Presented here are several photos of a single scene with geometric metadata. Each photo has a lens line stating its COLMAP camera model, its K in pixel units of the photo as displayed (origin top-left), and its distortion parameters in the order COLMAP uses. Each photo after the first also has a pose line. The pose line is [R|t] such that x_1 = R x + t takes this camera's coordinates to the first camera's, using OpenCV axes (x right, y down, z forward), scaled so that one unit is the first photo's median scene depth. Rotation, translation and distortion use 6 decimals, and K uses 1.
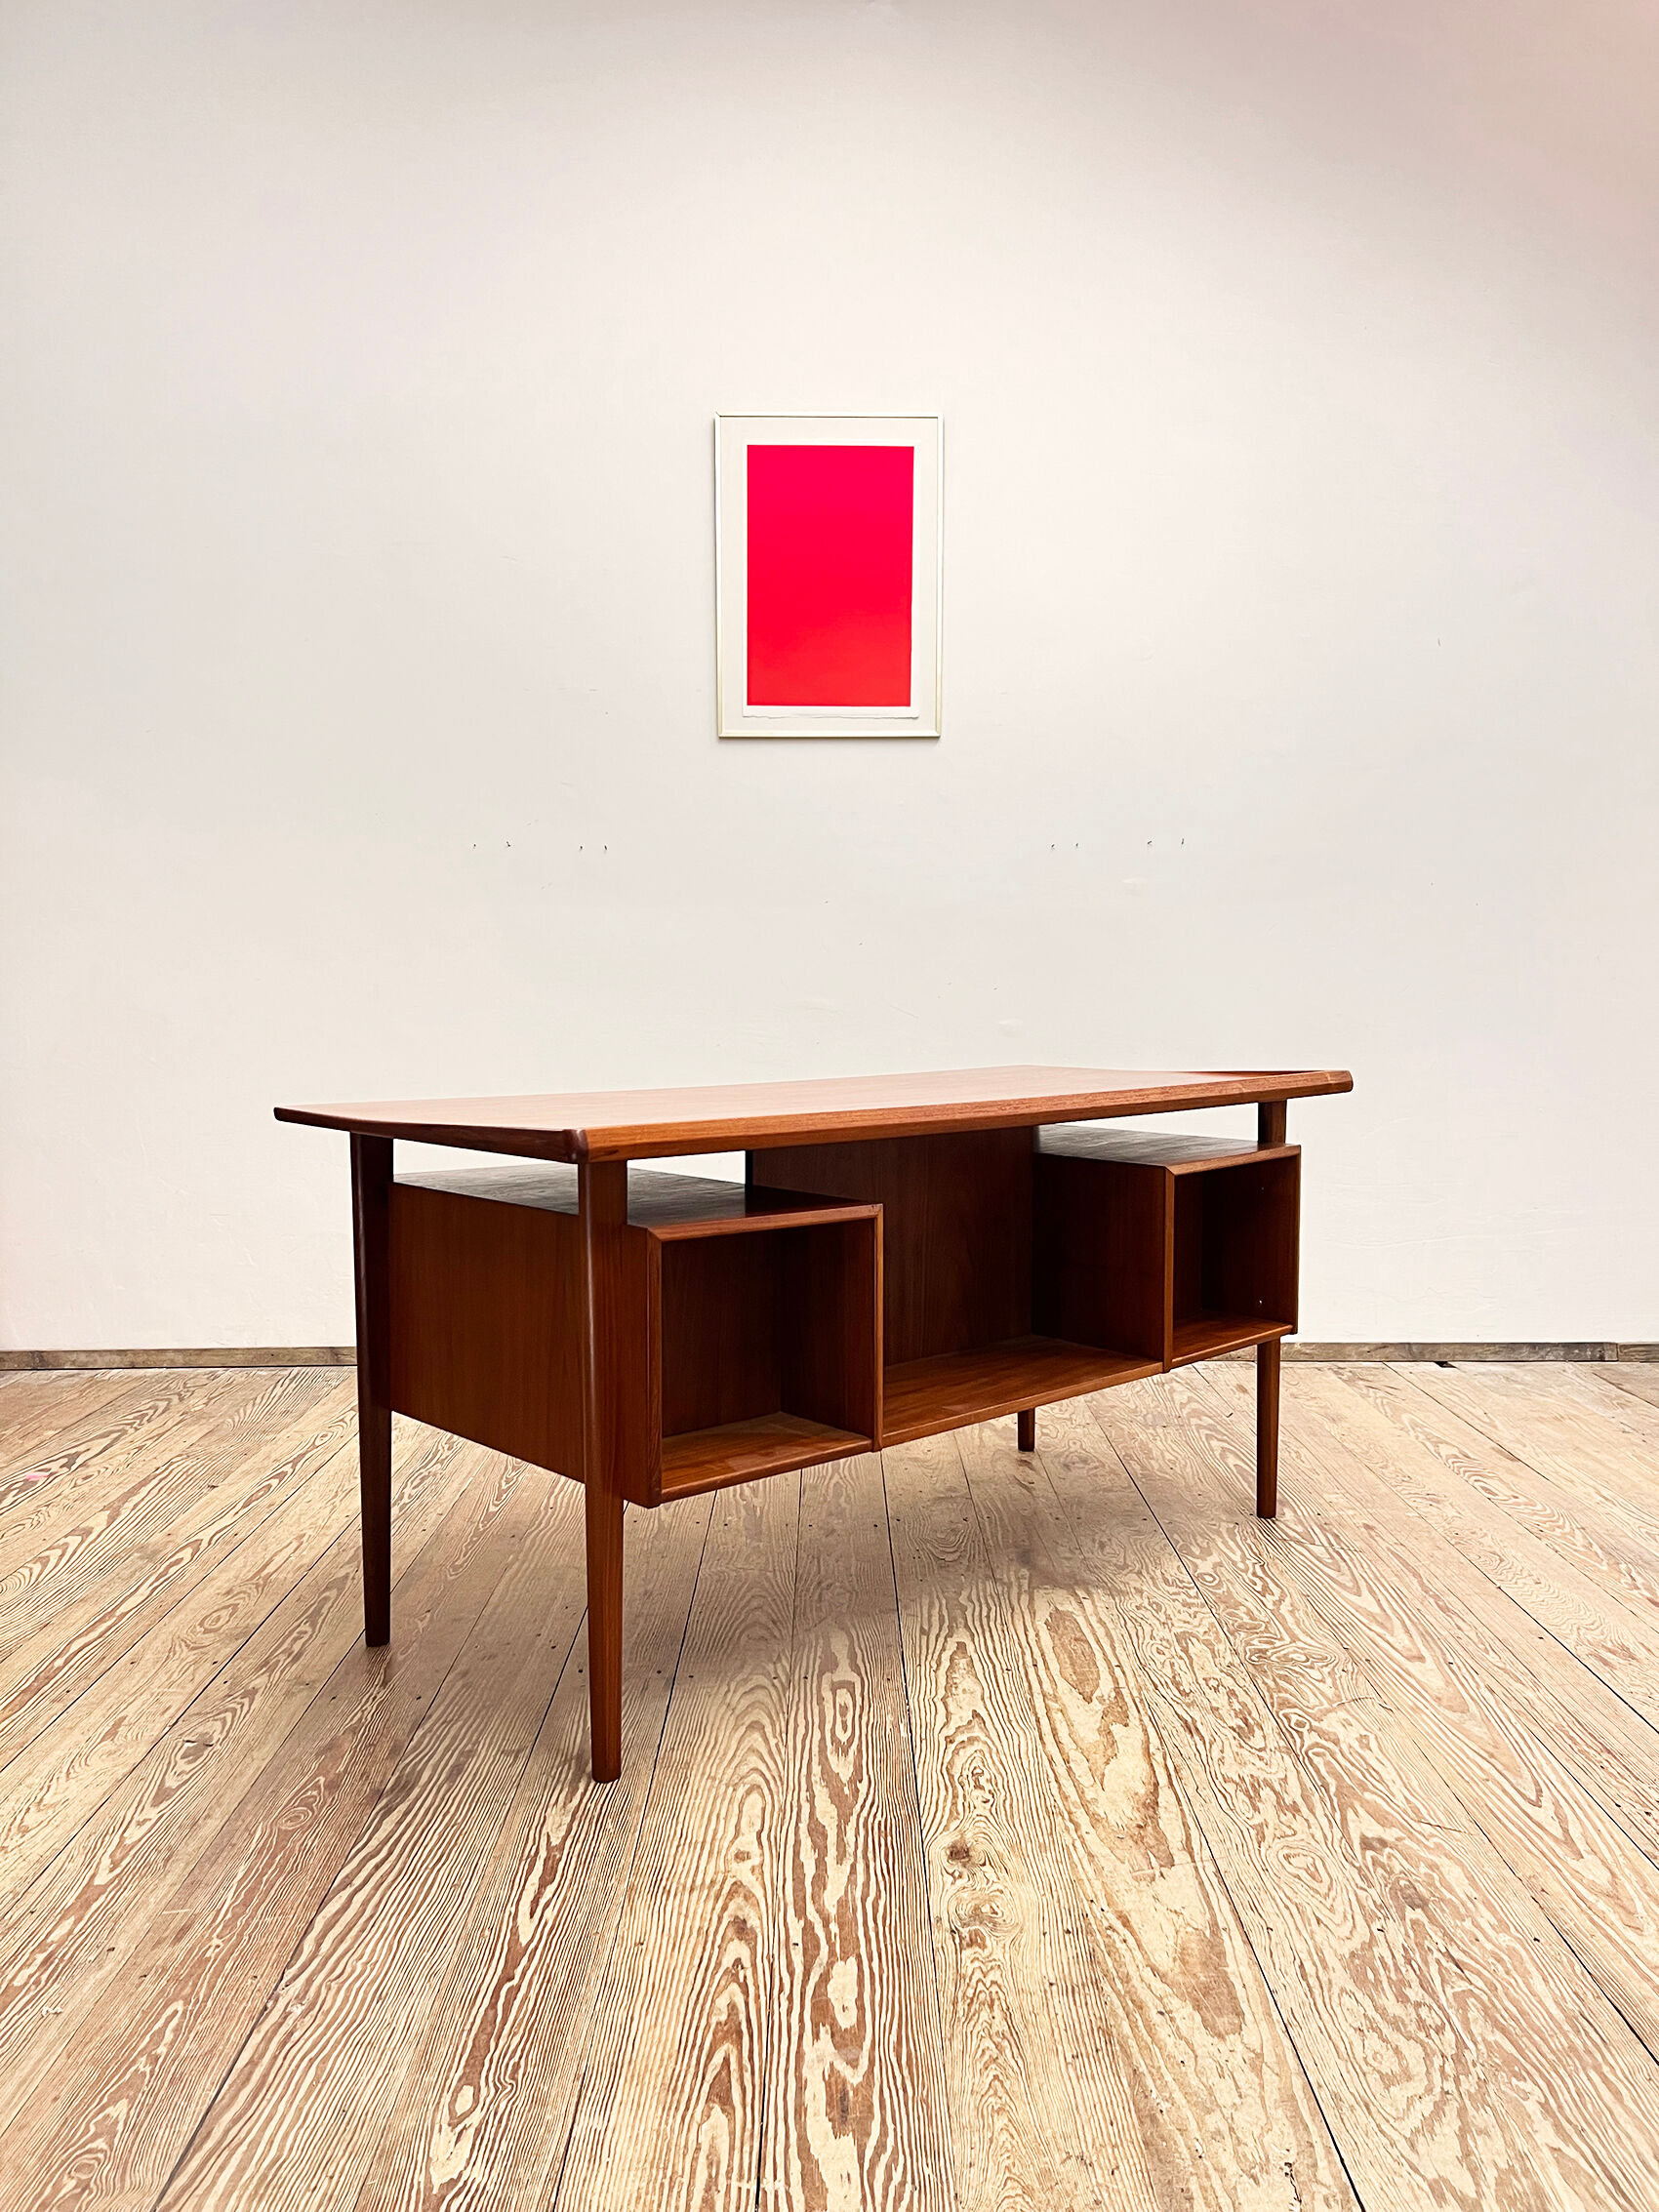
lens RADIAL K [[1677.5, 0, 831.5], [0, 1677.5, 1069.7], [0, 0, 1]] dist [0.005607, -0.002377]
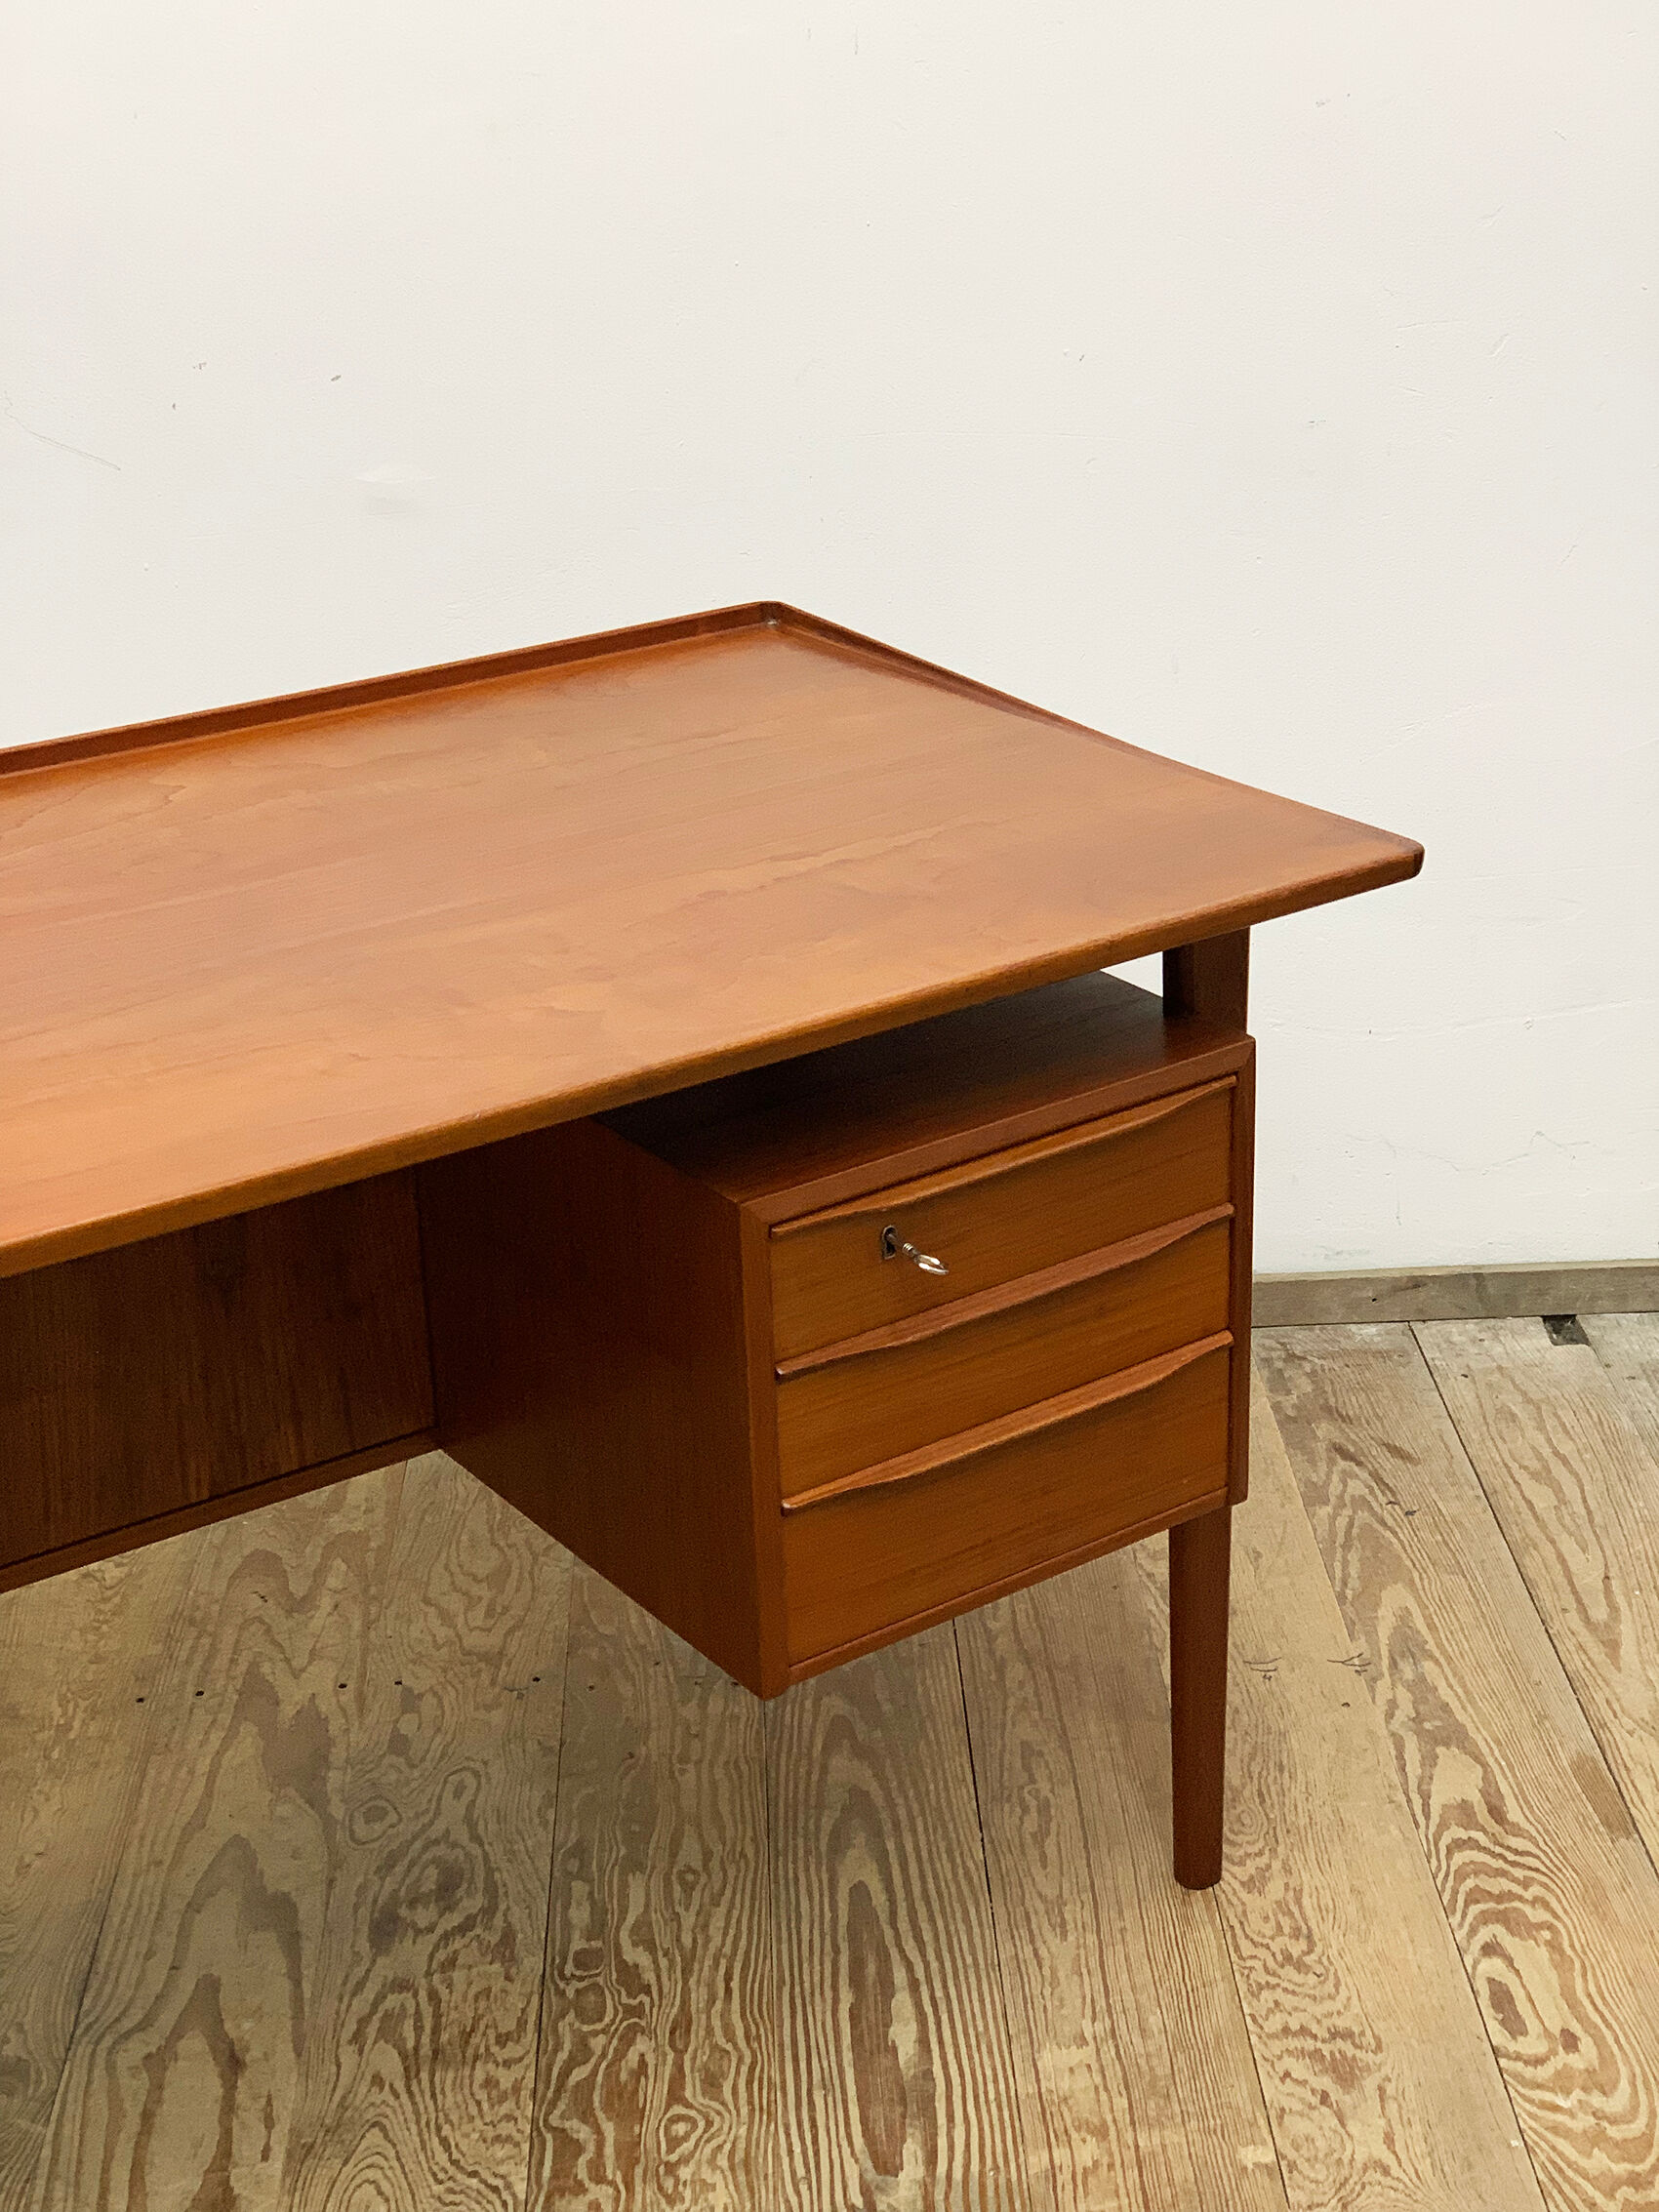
lens RADIAL K [[3258.1, 0, 829.5], [0, 3258.1, 1106.0], [0, 0, 1]] dist [0.239213, -1.005008]
pose [[0.999164, -0.036437, 0.018522, 0.244601], [0.028276, 0.943386, 0.330490, -0.175081], [-0.029515, -0.329690, 0.943628, 0.405299]]
